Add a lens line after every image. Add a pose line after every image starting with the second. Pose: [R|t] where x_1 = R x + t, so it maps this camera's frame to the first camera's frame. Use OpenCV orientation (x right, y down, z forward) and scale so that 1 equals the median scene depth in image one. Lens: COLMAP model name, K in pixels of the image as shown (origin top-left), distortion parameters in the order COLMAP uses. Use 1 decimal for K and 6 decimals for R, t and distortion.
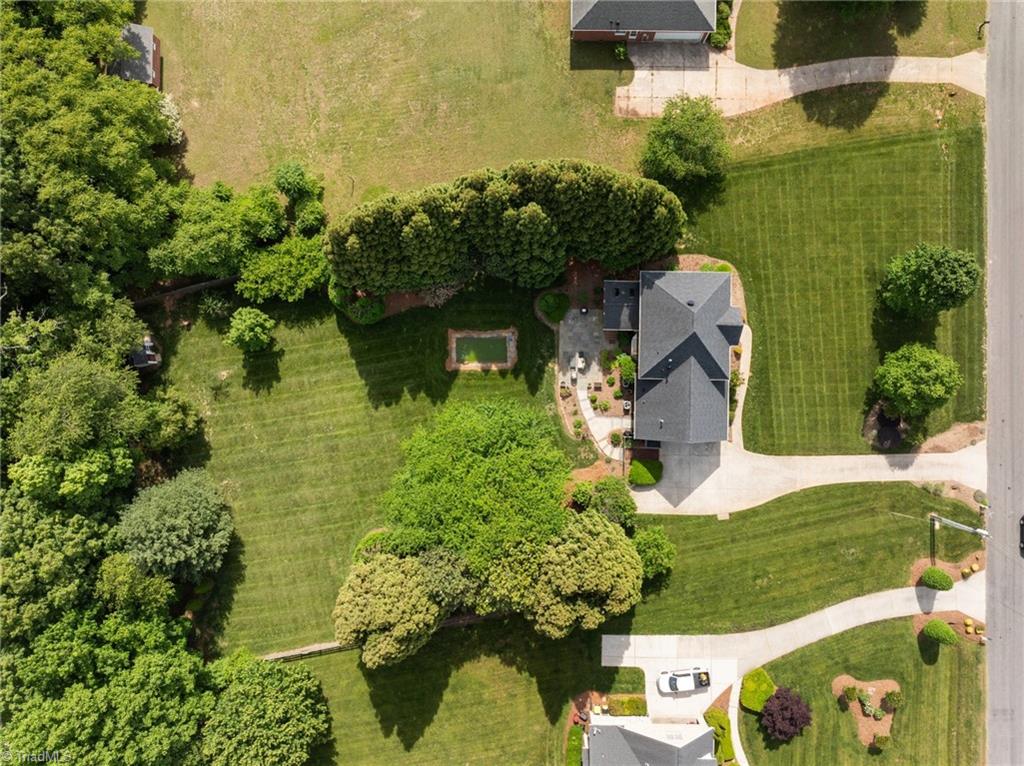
lens RADIAL K [[722.1, 0, 510.9], [0, 722.1, 383.9], [0, 0, 1]] dist [-0.043696, 0.007250]
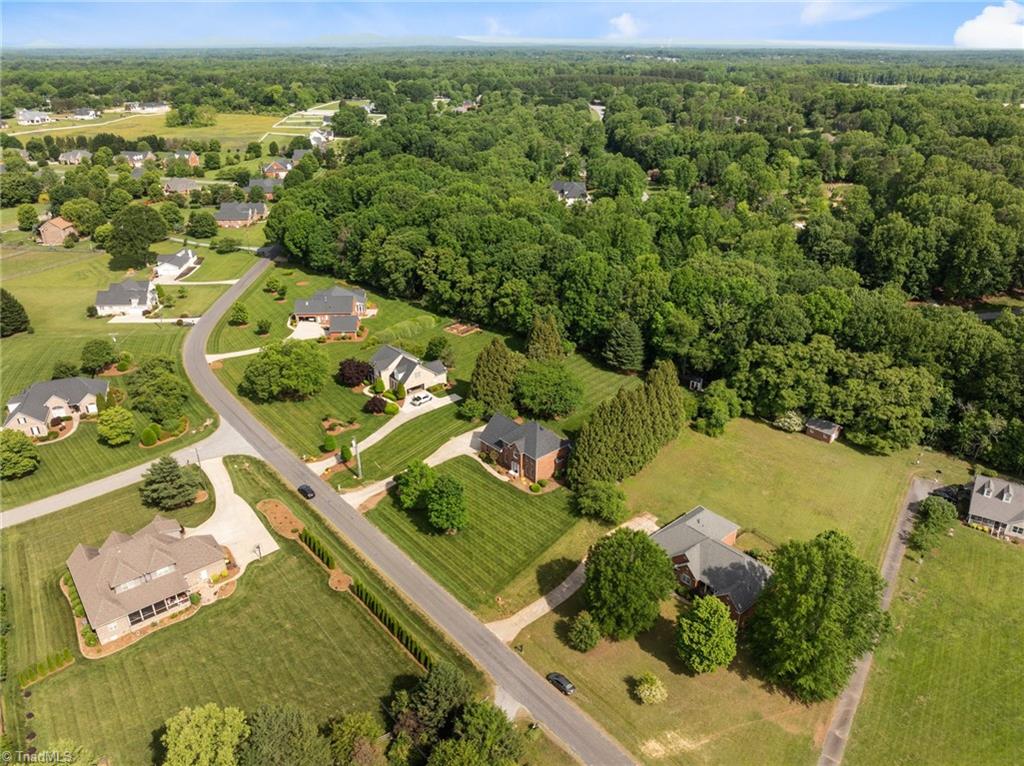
lens RADIAL K [[722.1, 0, 512.7], [0, 722.1, 379.4], [0, 0, 1]] dist [-0.043696, 0.007250]
pose [[-0.744615, 0.302468, -0.595031, 1.319721], [-0.667372, -0.320278, 0.672337, -1.229654], [0.012785, 0.897739, 0.440342, -0.031843]]
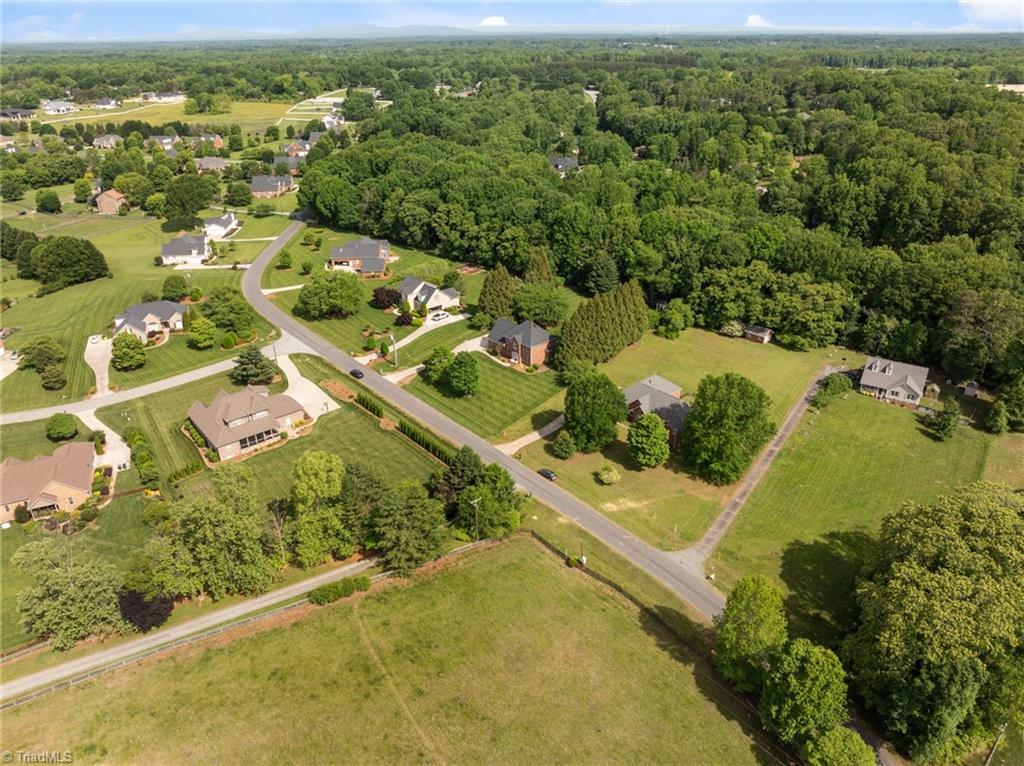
lens RADIAL K [[722.1, 0, 511.3], [0, 722.1, 380.6], [0, 0, 1]] dist [-0.043696, 0.007250]
pose [[-0.743608, 0.318325, -0.587976, 1.735000], [-0.668210, -0.323204, 0.670100, -1.695980], [0.023273, 0.891183, 0.453046, -0.037028]]
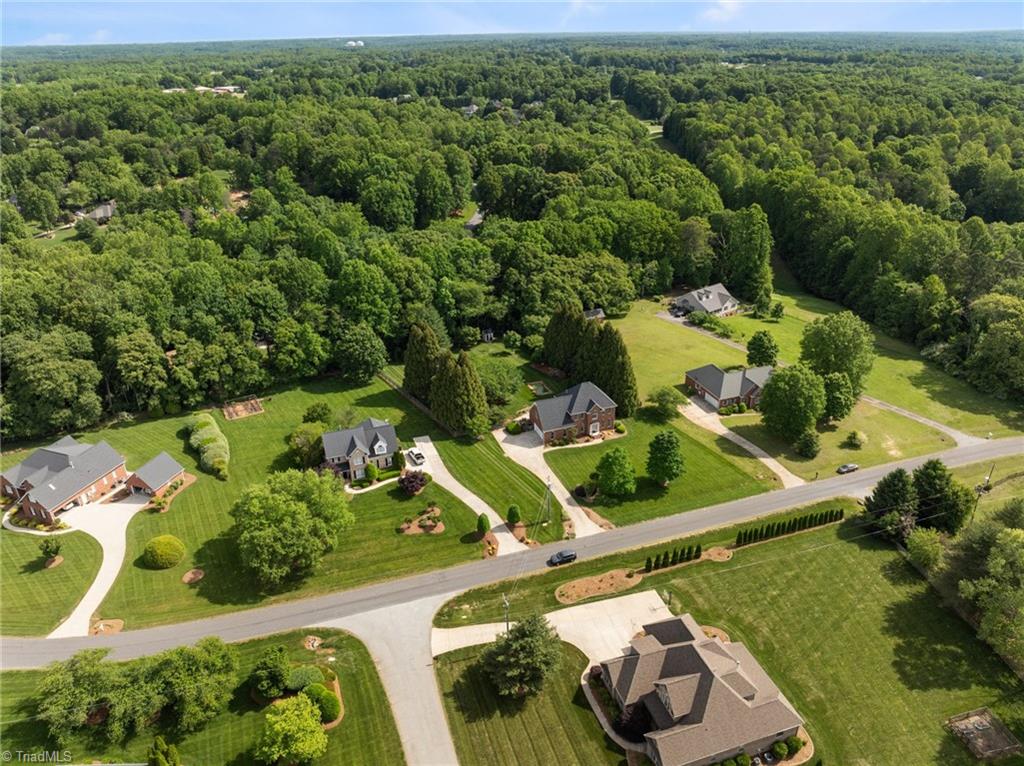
lens RADIAL K [[722.1, 0, 517.0], [0, 722.1, 386.2], [0, 0, 1]] dist [-0.043696, 0.007250]
pose [[0.349917, 0.430742, -0.831877, 1.799200], [-0.936749, 0.168209, -0.306932, 0.705660], [0.007721, 0.886660, 0.462357, -0.032954]]
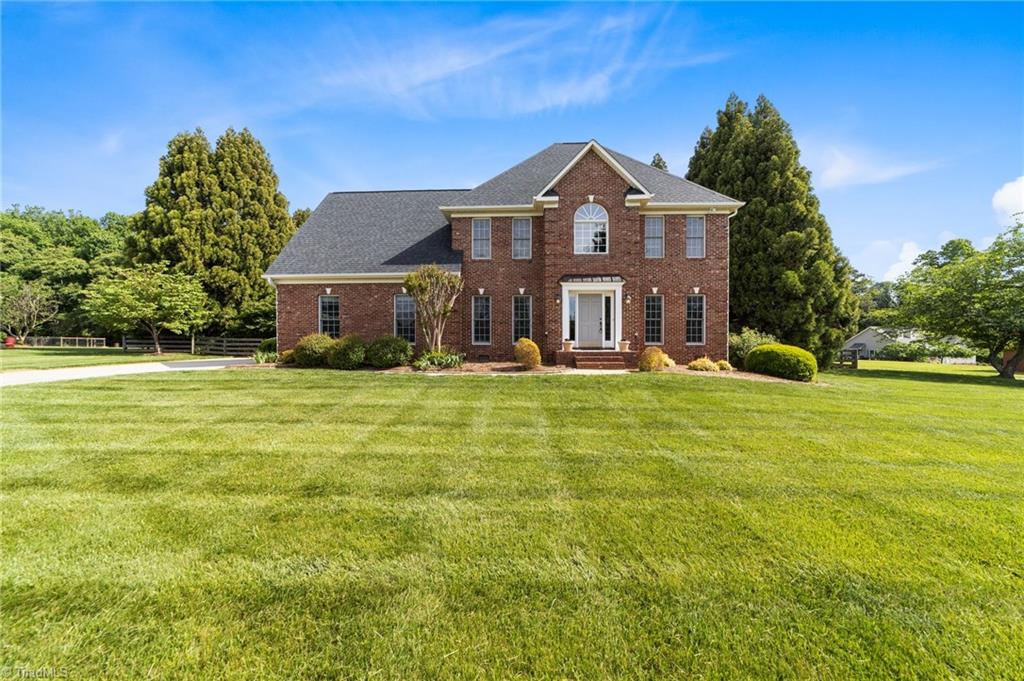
lens RADIAL K [[394.1, 0, 512.6], [0, 394.1, 342.4], [0, 0, 1]] dist [-0.004304, 0.000581]
pose [[-0.022368, 0.030547, -0.999283, 0.470621], [-0.999737, 0.004390, 0.022513, -0.042579], [0.005074, 0.999524, 0.030441, 0.983825]]
